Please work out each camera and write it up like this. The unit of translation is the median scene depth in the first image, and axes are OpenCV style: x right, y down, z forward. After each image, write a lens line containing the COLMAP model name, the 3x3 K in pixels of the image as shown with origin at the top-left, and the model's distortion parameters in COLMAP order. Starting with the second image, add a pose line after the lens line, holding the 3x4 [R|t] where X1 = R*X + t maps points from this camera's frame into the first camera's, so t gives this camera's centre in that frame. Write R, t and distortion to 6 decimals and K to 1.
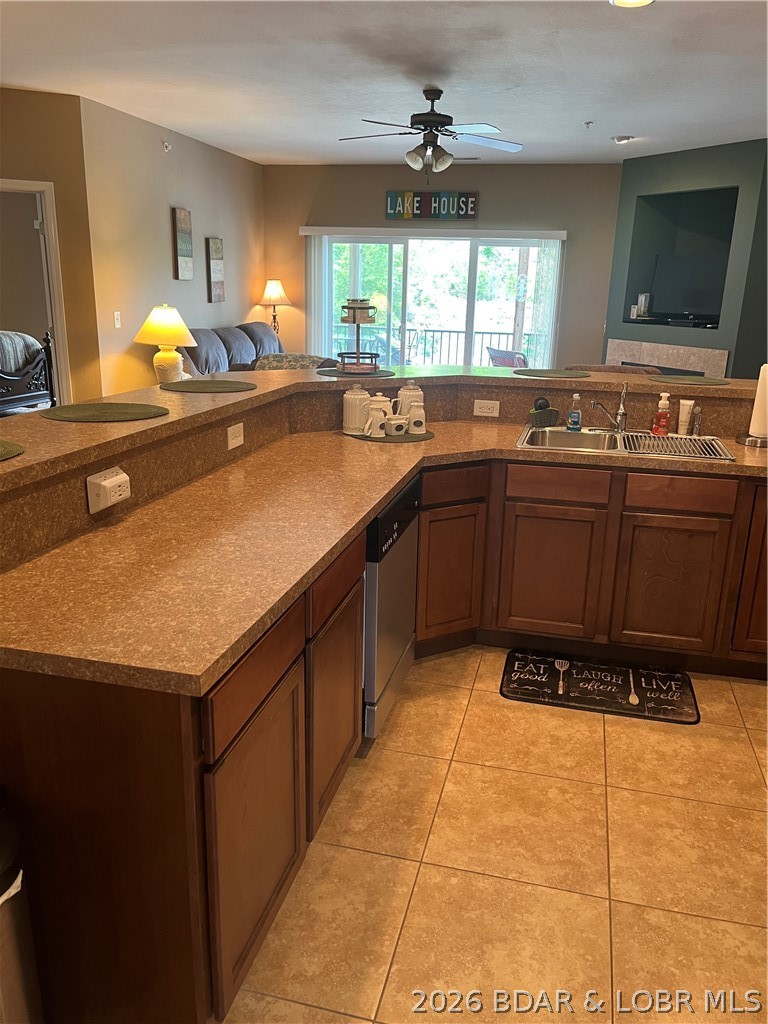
lens RADIAL K [[778.7, 0, 391.2], [0, 778.7, 517.8], [0, 0, 1]] dist [0.038420, -0.048098]
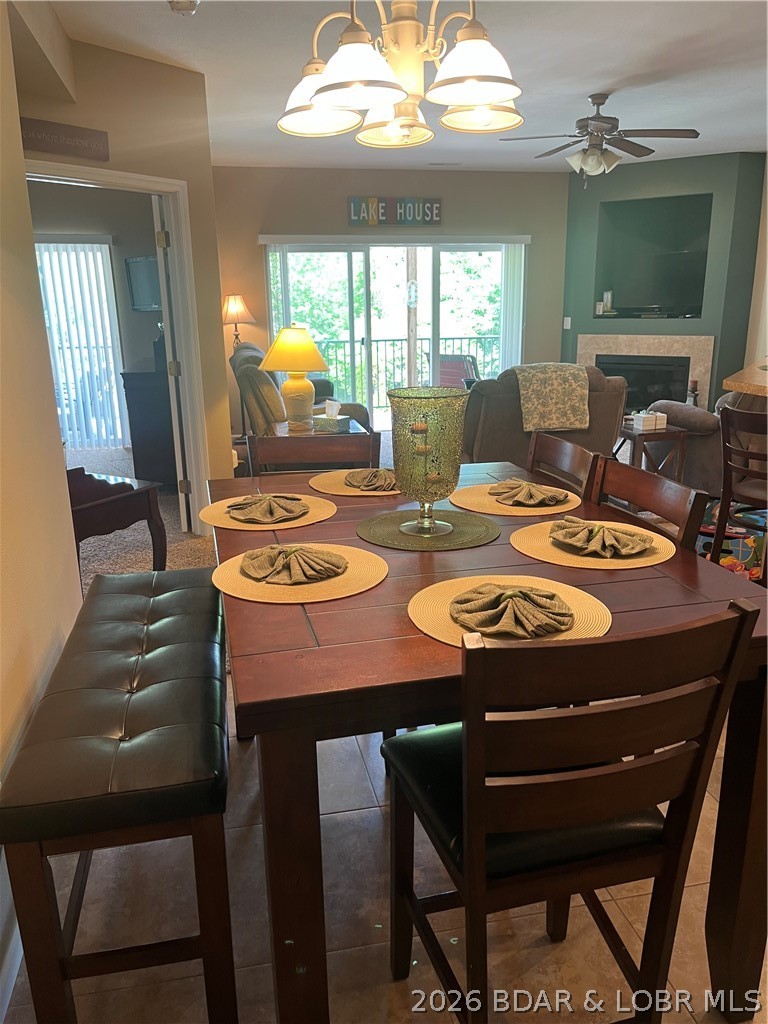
lens RADIAL K [[778.7, 0, 390.2], [0, 778.7, 528.6], [0, 0, 1]] dist [0.038420, -0.048098]
pose [[0.890807, -0.171150, 0.420917, -0.485084], [0.170640, 0.984554, 0.039198, -0.054537], [-0.421124, 0.036908, 0.906252, 0.147655]]
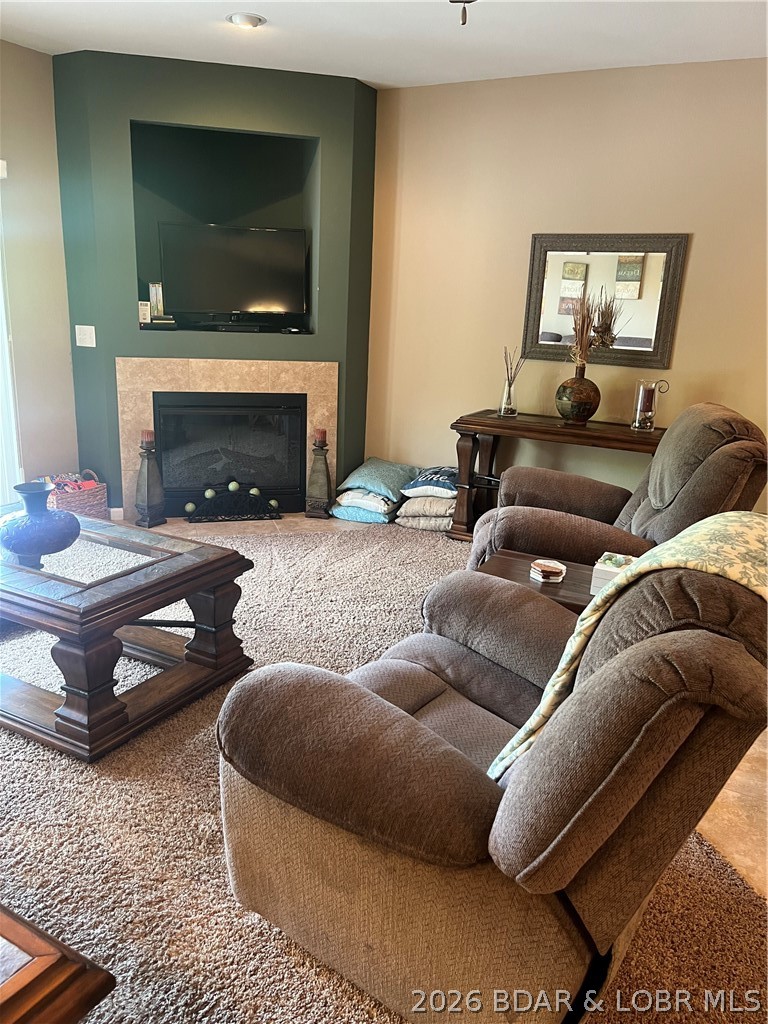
lens RADIAL K [[778.7, 0, 383.4], [0, 778.7, 517.2], [0, 0, 1]] dist [0.038420, -0.048098]
pose [[0.260033, -0.284558, 0.922719, -0.277383], [0.248322, 0.943158, 0.220881, -0.207427], [-0.933123, 0.171695, 0.315914, 0.678476]]
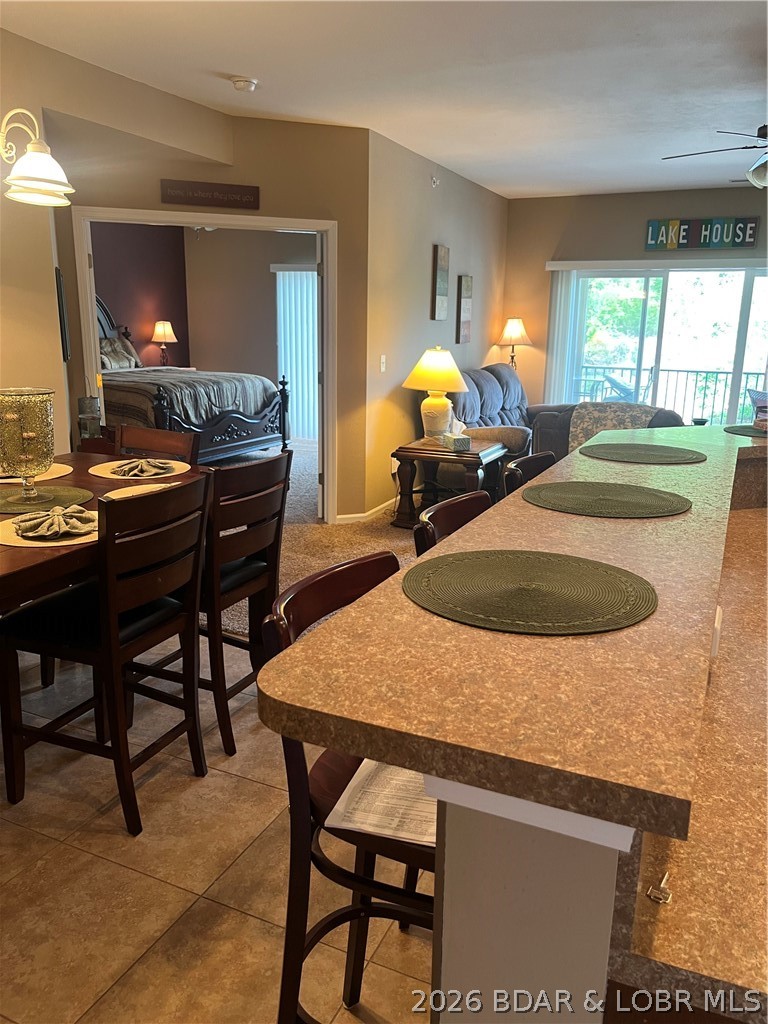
lens RADIAL K [[778.7, 0, 390.1], [0, 778.7, 514.1], [0, 0, 1]] dist [0.038420, -0.048098]
pose [[0.982274, 0.031899, -0.184716, -0.136523], [-0.041027, 0.998107, -0.045808, -0.025007], [0.182905, 0.052574, 0.981724, 0.077216]]
